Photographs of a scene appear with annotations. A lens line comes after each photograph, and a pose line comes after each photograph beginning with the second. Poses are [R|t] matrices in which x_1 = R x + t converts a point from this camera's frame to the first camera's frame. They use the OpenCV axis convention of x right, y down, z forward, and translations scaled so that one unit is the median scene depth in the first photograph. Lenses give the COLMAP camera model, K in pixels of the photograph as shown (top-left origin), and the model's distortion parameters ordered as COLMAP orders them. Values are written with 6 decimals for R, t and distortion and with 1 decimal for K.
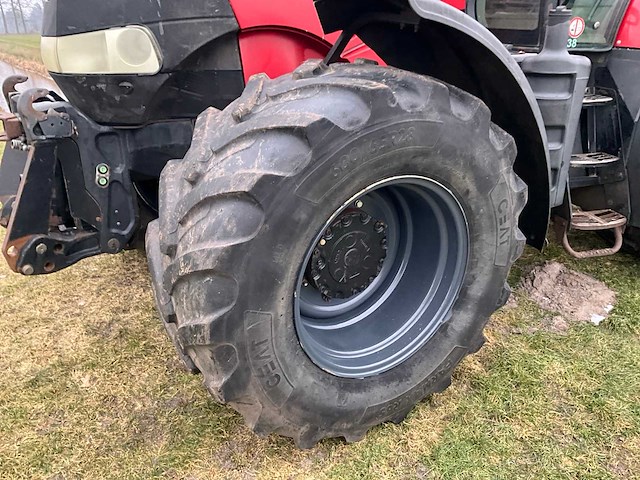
lens RADIAL K [[531.8, 0, 320.8], [0, 531.8, 243.5], [0, 0, 1]] dist [0.083551, -0.178111]
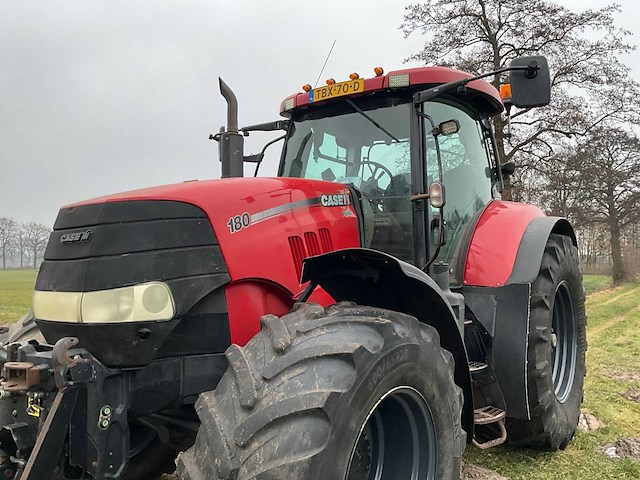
lens RADIAL K [[522.8, 0, 316.4], [0, 522.8, 242.0], [0, 0, 1]] dist [0.078023, -0.143149]
pose [[0.939180, 0.005229, 0.343386, -0.421609], [0.137616, 0.910367, -0.390249, 0.021230], [-0.314648, 0.413769, 0.854278, -0.154142]]
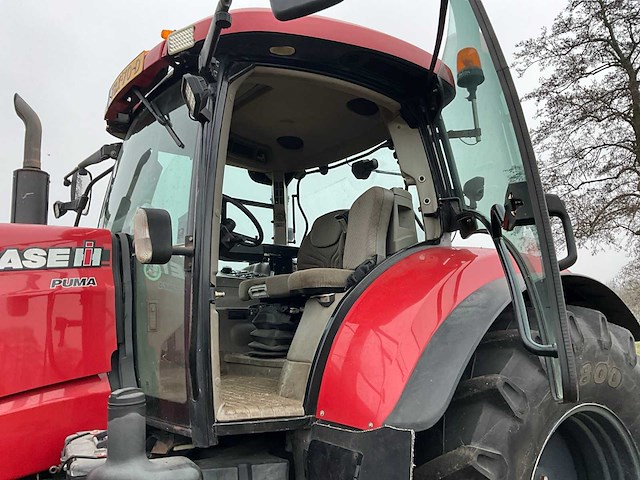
lens RADIAL K [[532.2, 0, 322.4], [0, 532.2, 239.0], [0, 0, 1]] dist [0.005549, -0.005519]
pose [[0.996931, -0.007287, 0.077941, 0.738655], [0.047715, 0.845881, -0.531234, -0.296719], [-0.062058, 0.533322, 0.843633, 0.440214]]
